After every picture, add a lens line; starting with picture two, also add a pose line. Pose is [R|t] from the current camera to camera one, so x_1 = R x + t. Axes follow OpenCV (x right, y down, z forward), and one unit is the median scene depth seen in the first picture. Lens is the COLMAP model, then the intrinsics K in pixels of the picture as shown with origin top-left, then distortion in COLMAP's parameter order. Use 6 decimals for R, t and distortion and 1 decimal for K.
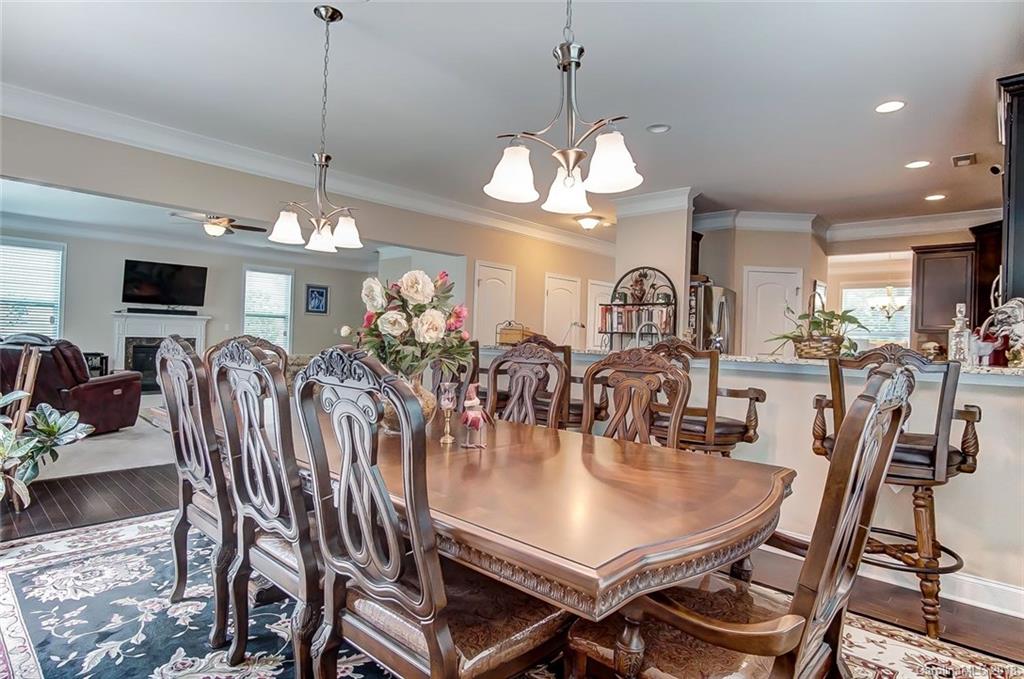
lens RADIAL K [[546.7, 0, 511.2], [0, 546.7, 336.1], [0, 0, 1]] dist [-0.032803, 0.010393]
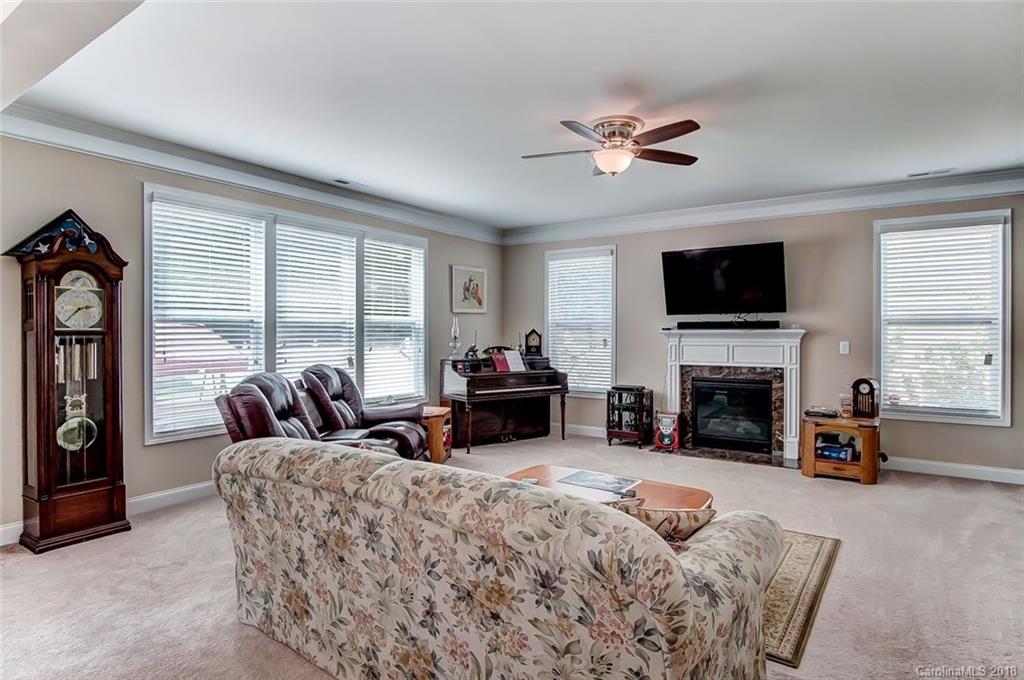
lens RADIAL K [[552.1, 0, 521.0], [0, 552.1, 335.9], [0, 0, 1]] dist [-0.029574, 0.003329]
pose [[0.161835, -0.026775, -0.986455, -0.084223], [0.007139, 0.999637, -0.025962, -0.027364], [0.986792, -0.002841, 0.161967, 1.018253]]
